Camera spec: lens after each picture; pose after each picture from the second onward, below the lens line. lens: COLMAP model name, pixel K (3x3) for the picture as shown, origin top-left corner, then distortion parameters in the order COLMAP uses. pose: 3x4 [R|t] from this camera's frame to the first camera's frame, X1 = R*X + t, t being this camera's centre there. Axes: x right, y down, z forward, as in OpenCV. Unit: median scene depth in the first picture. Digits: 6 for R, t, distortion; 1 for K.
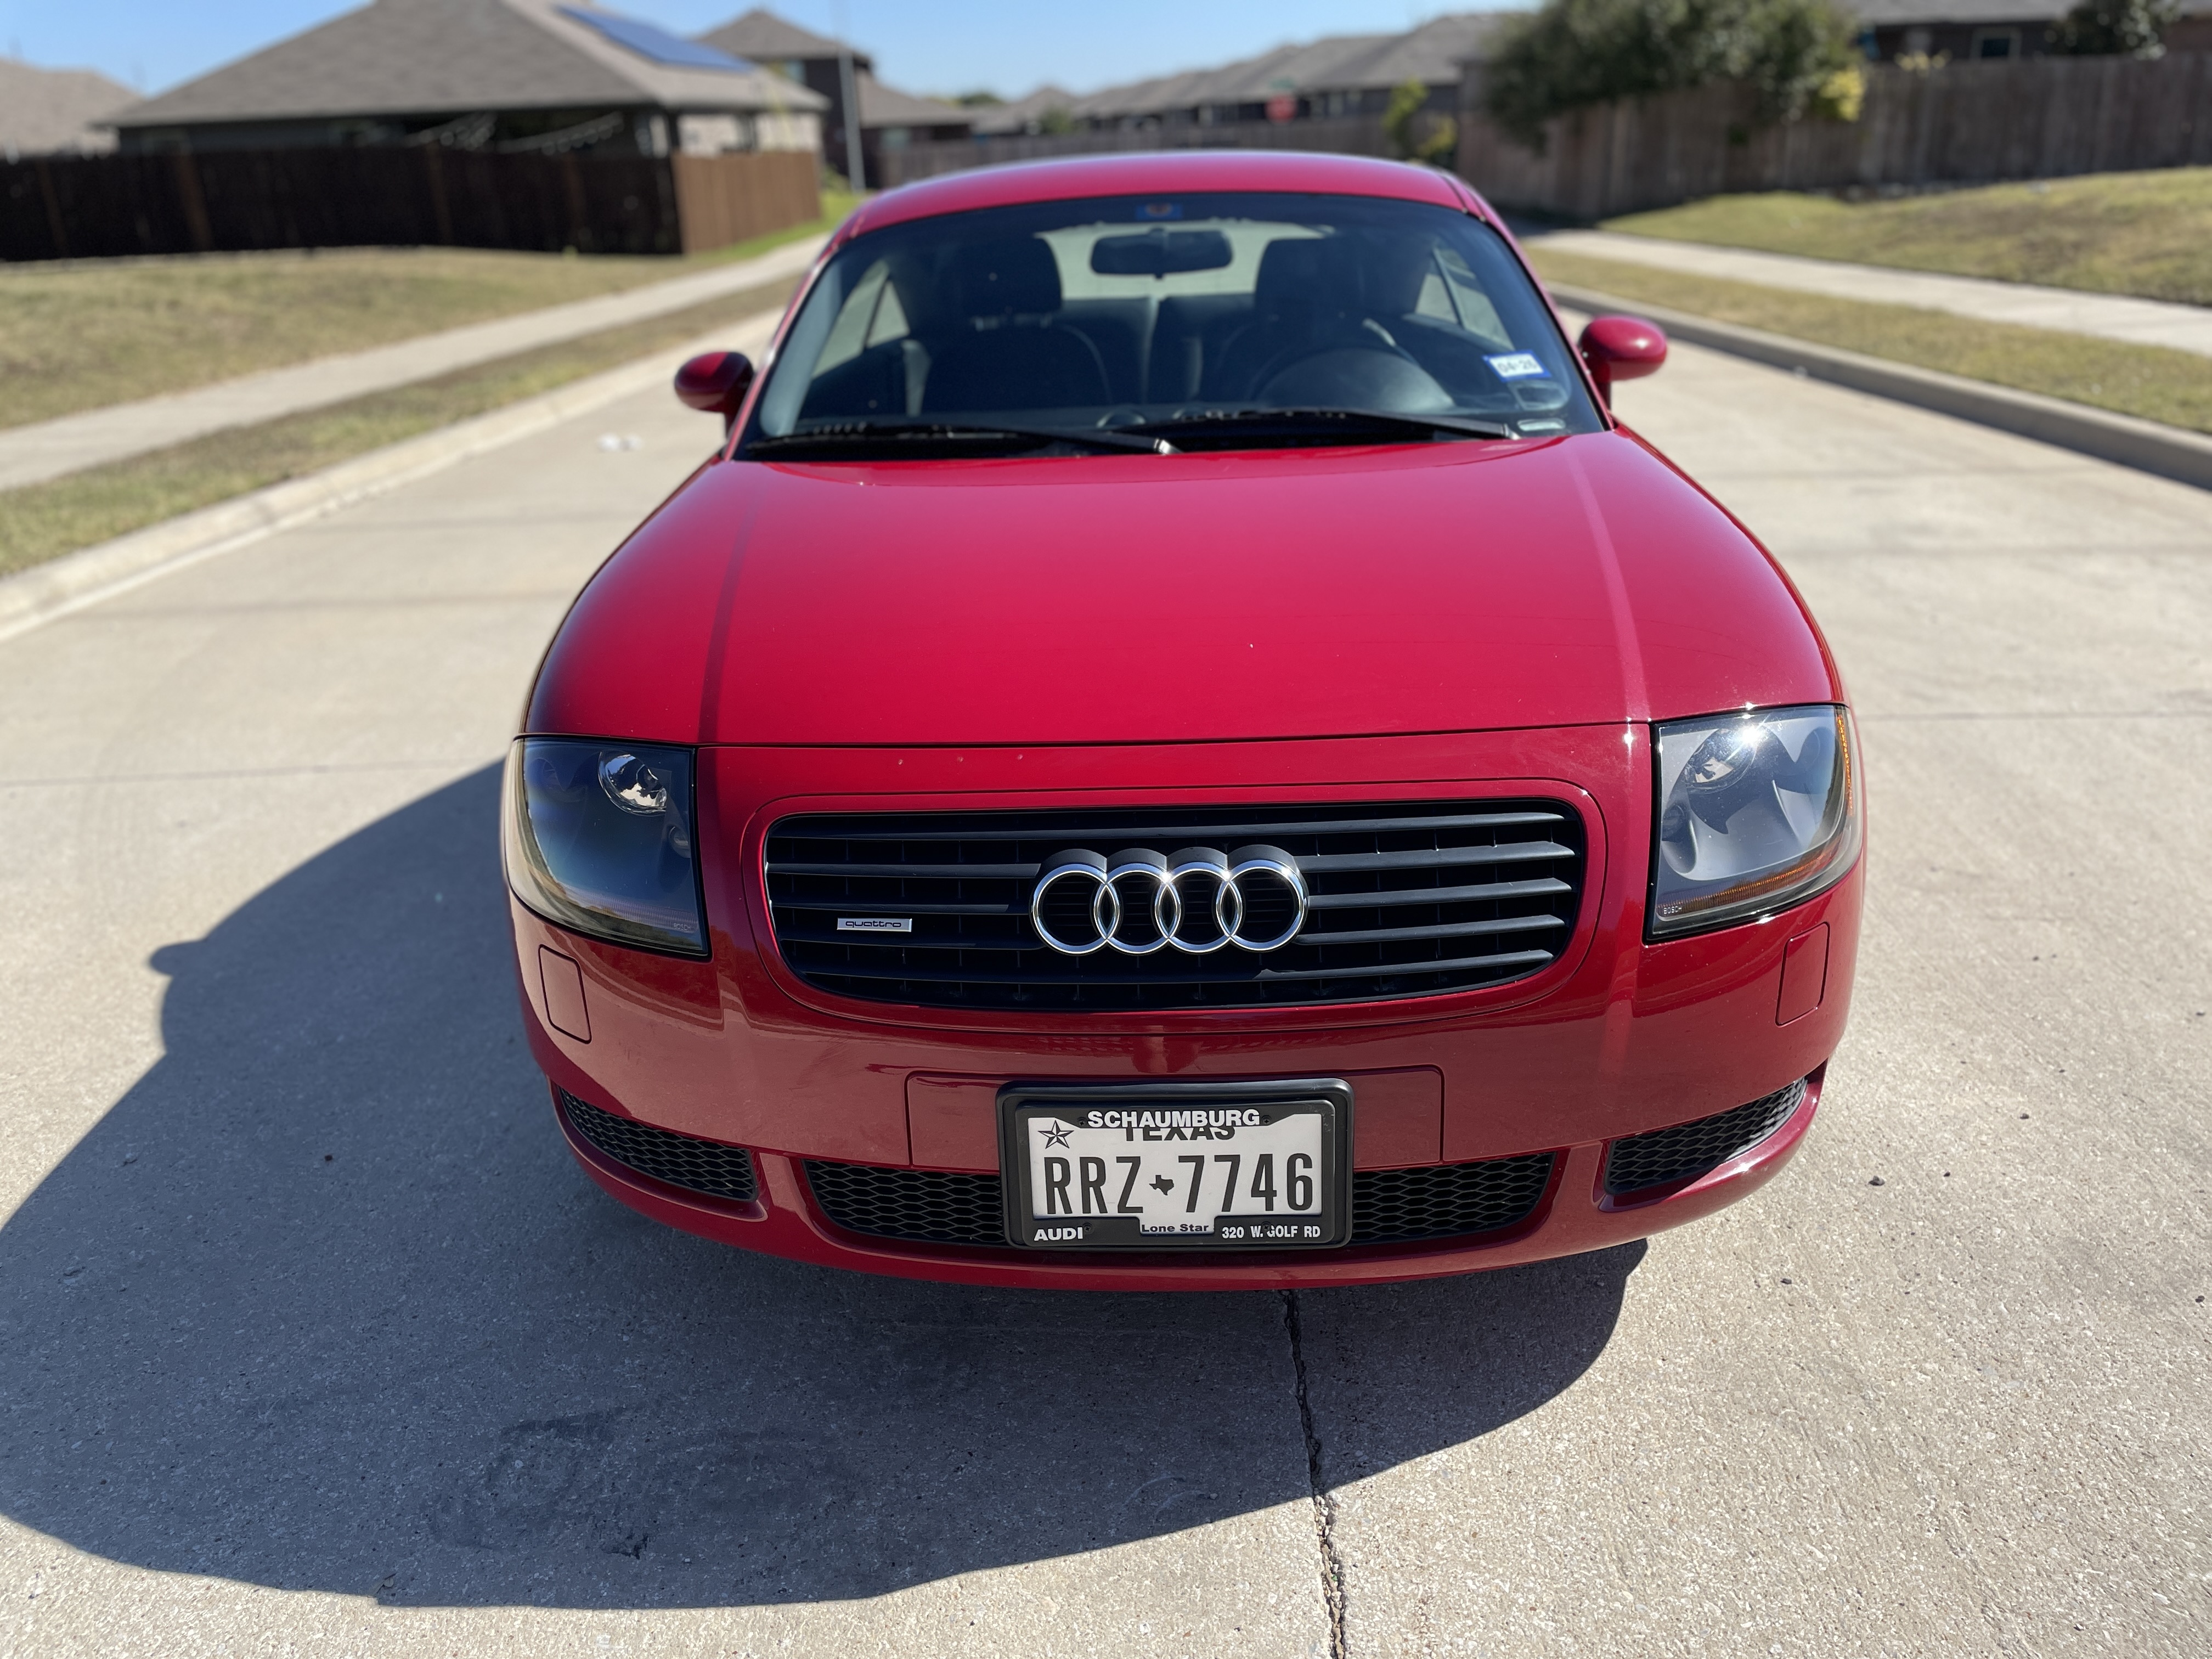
lens RADIAL K [[1640.7, 0, 1089.3], [0, 1640.7, 815.0], [0, 0, 1]] dist [0.096365, -0.119717]
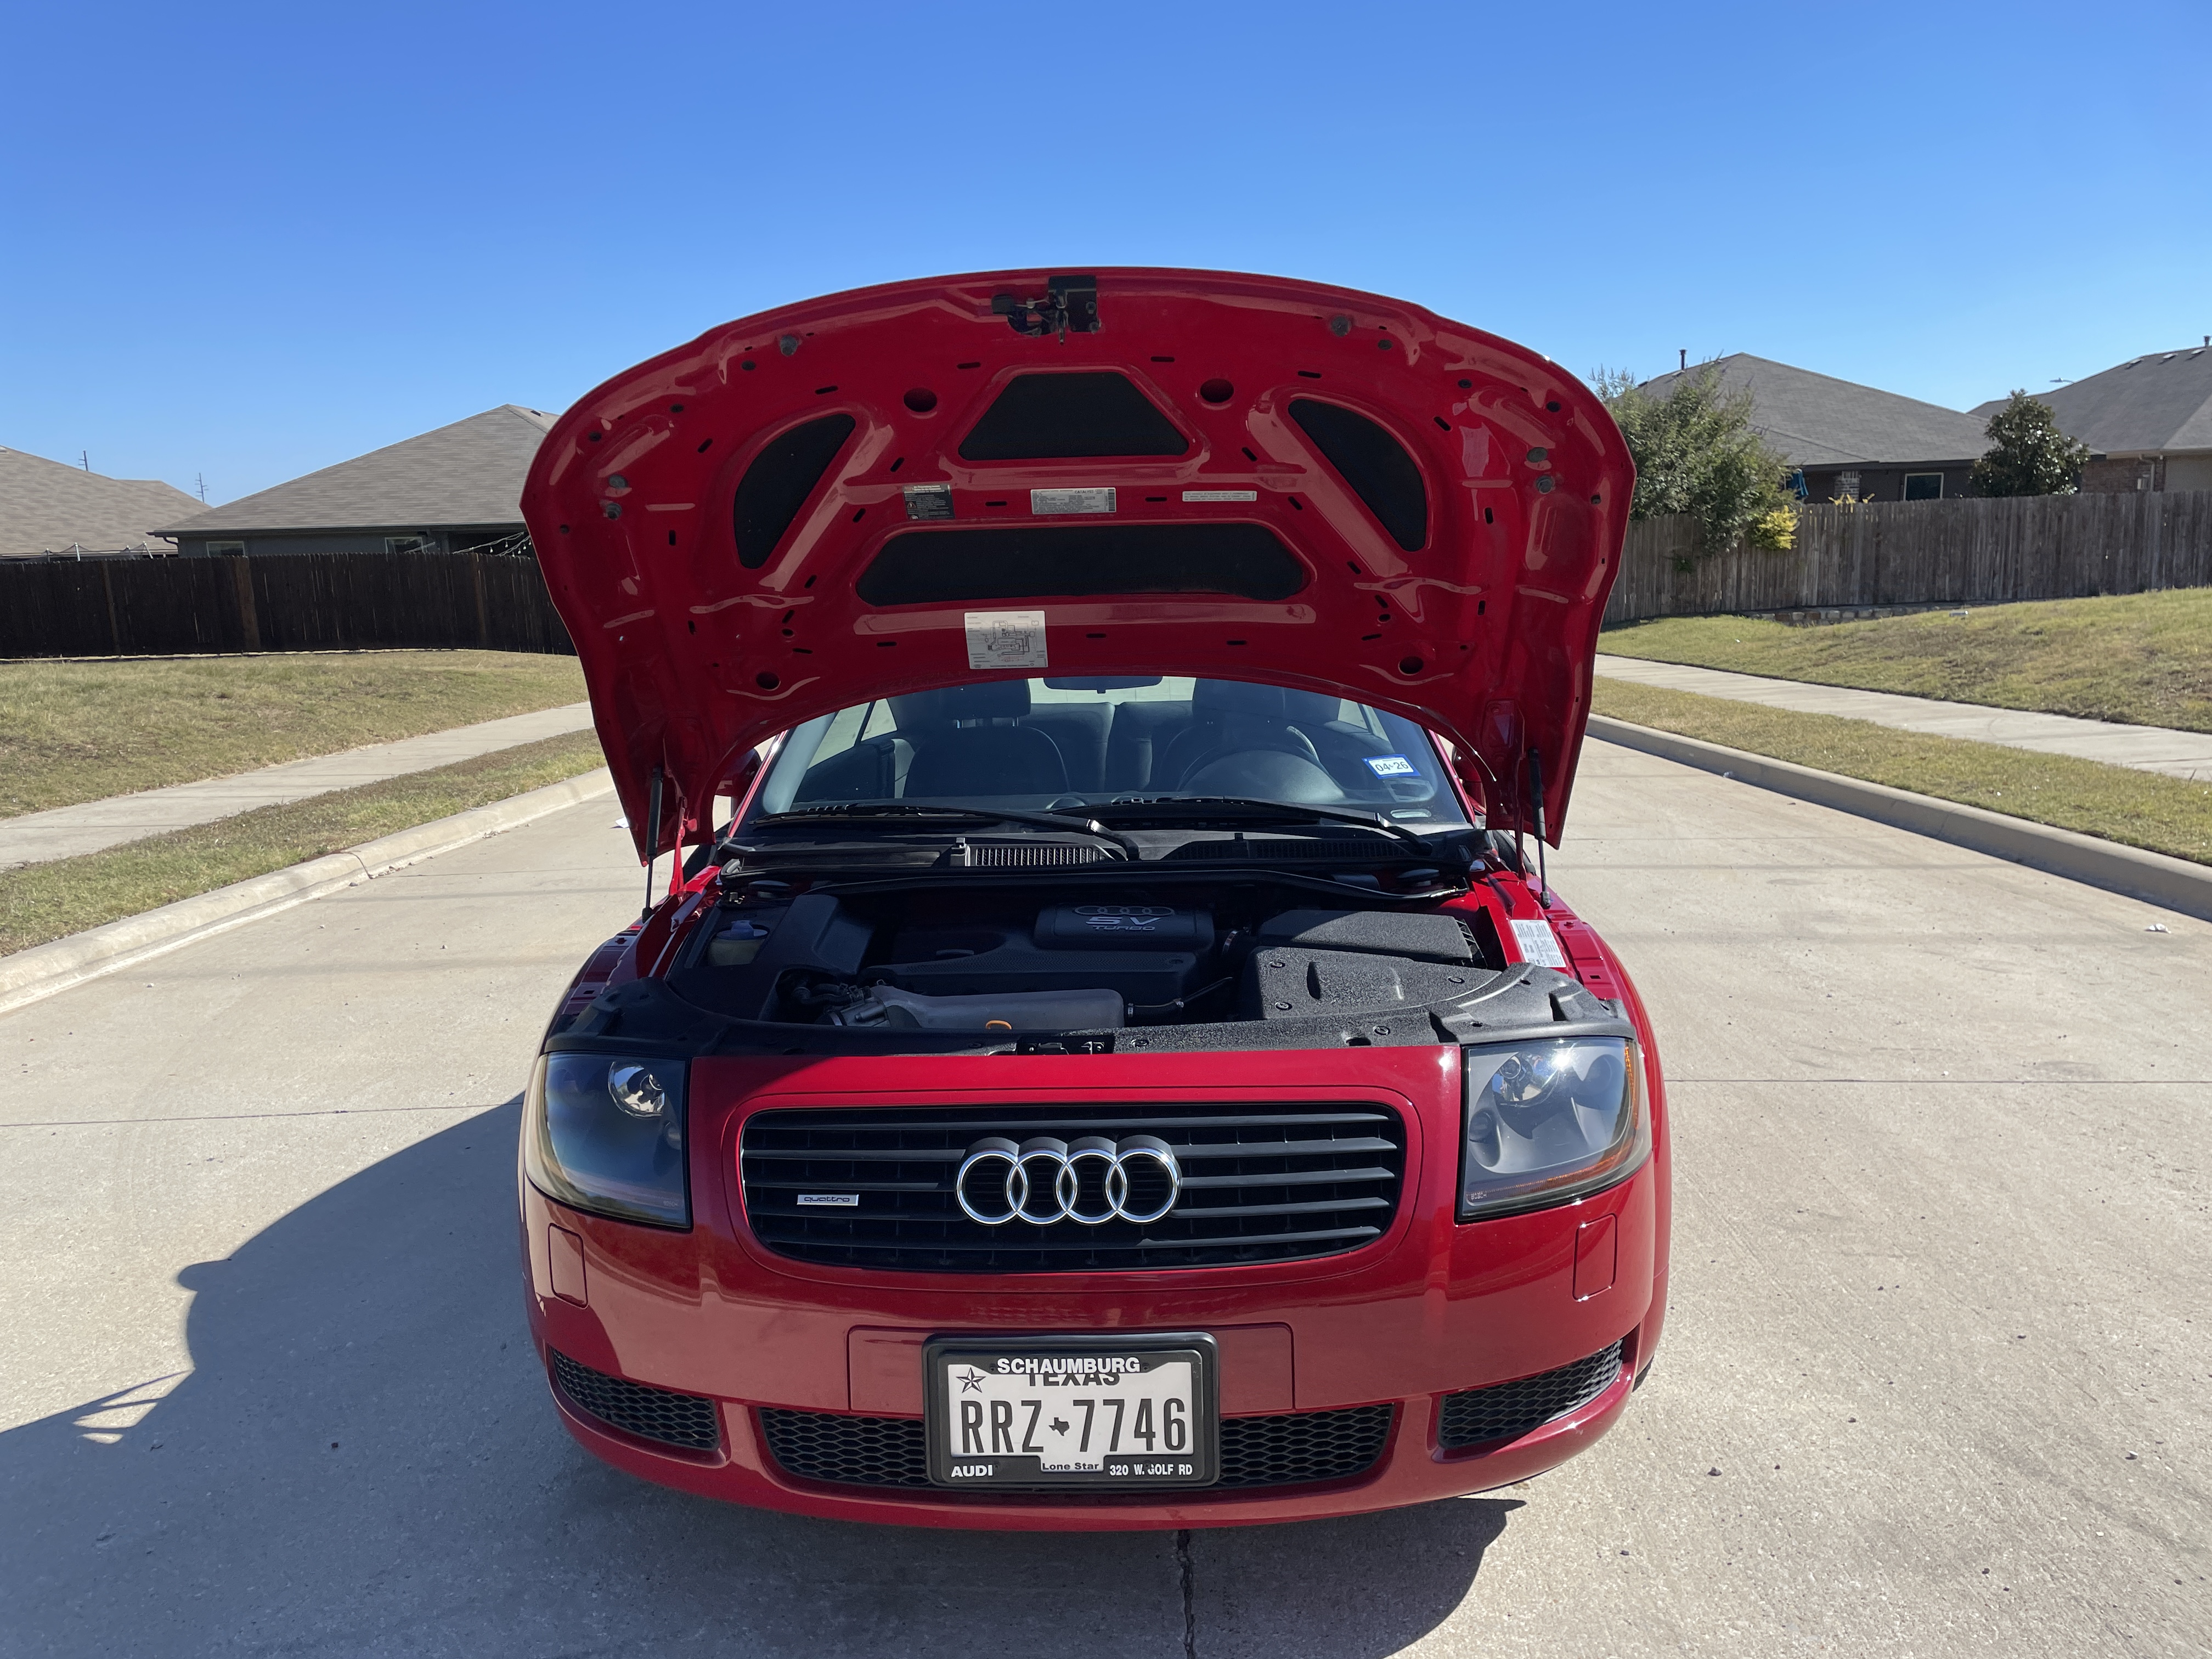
lens RADIAL K [[1640.7, 0, 1089.4], [0, 1640.7, 855.3], [0, 0, 1]] dist [0.096365, -0.119717]
pose [[0.999924, 0.012217, 0.001592, 0.053877], [-0.011633, 0.978775, -0.204609, 0.059616], [-0.004058, 0.204575, 0.978842, -0.234923]]
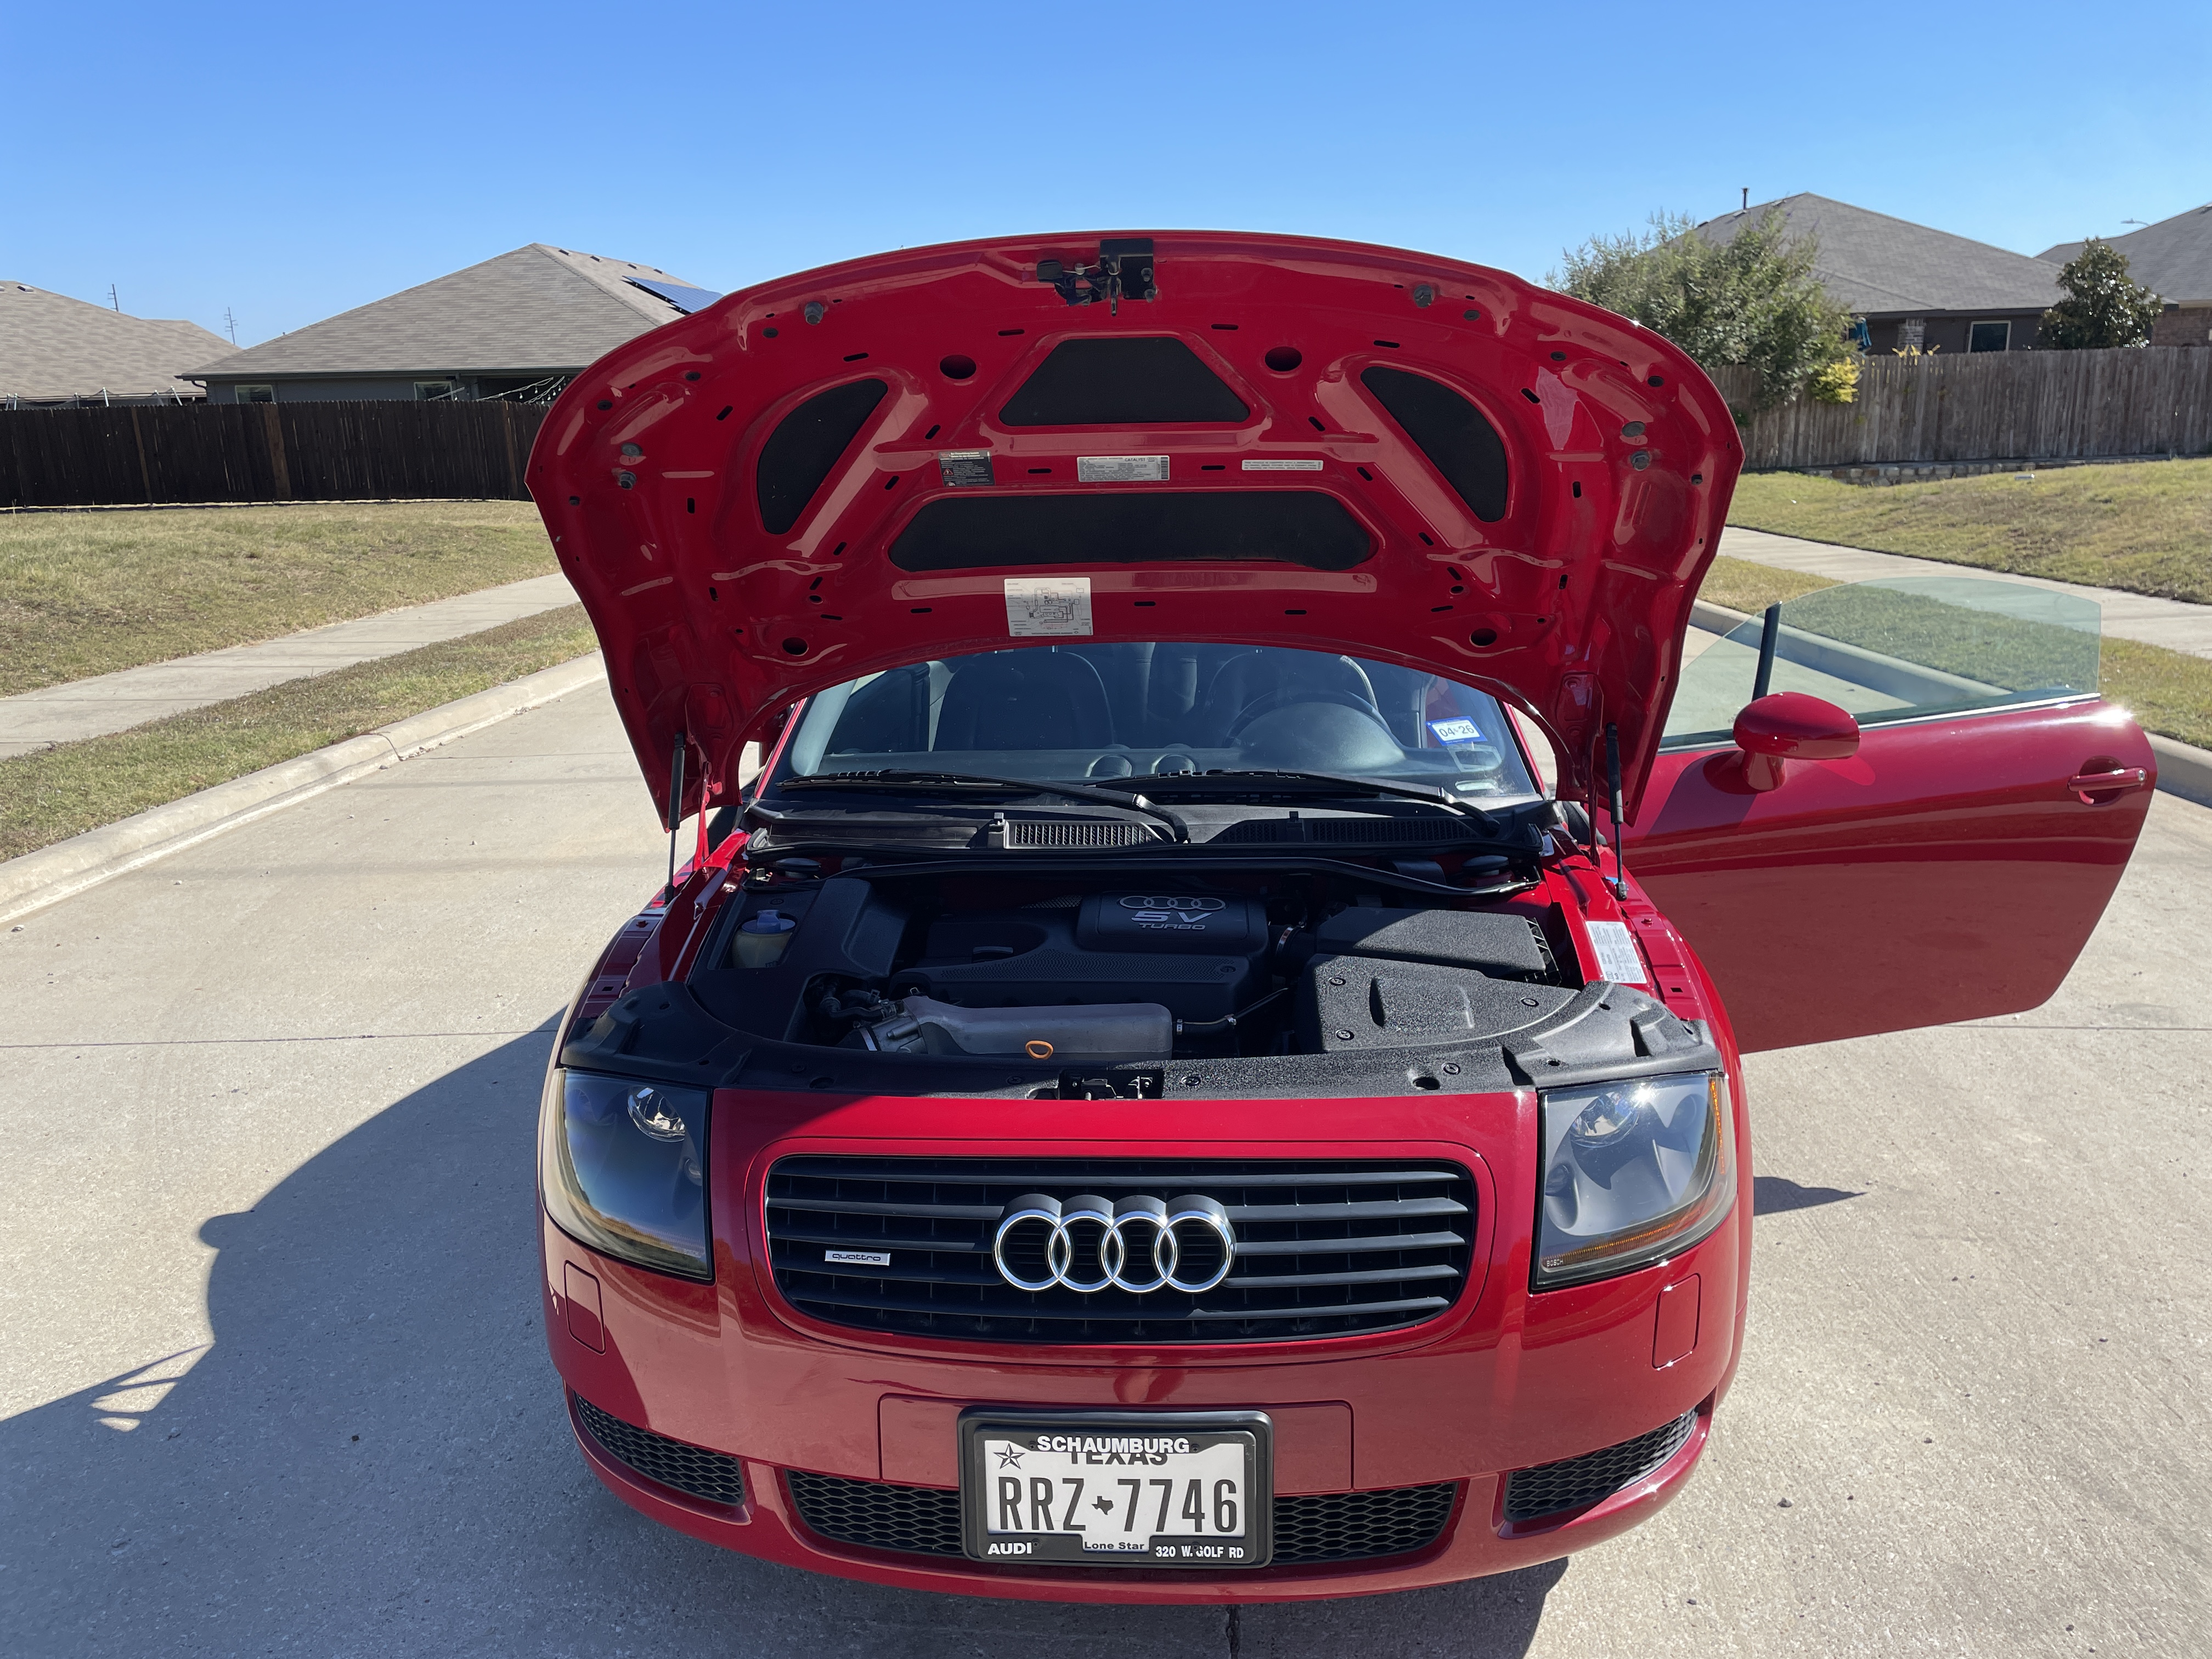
lens RADIAL K [[1640.7, 0, 1097.6], [0, 1640.7, 819.0], [0, 0, 1]] dist [0.096365, -0.119717]
pose [[0.999677, 0.021692, -0.013243, 0.041581], [-0.023280, 0.990603, -0.134773, -0.078288], [0.010195, 0.135038, 0.990788, -0.167698]]
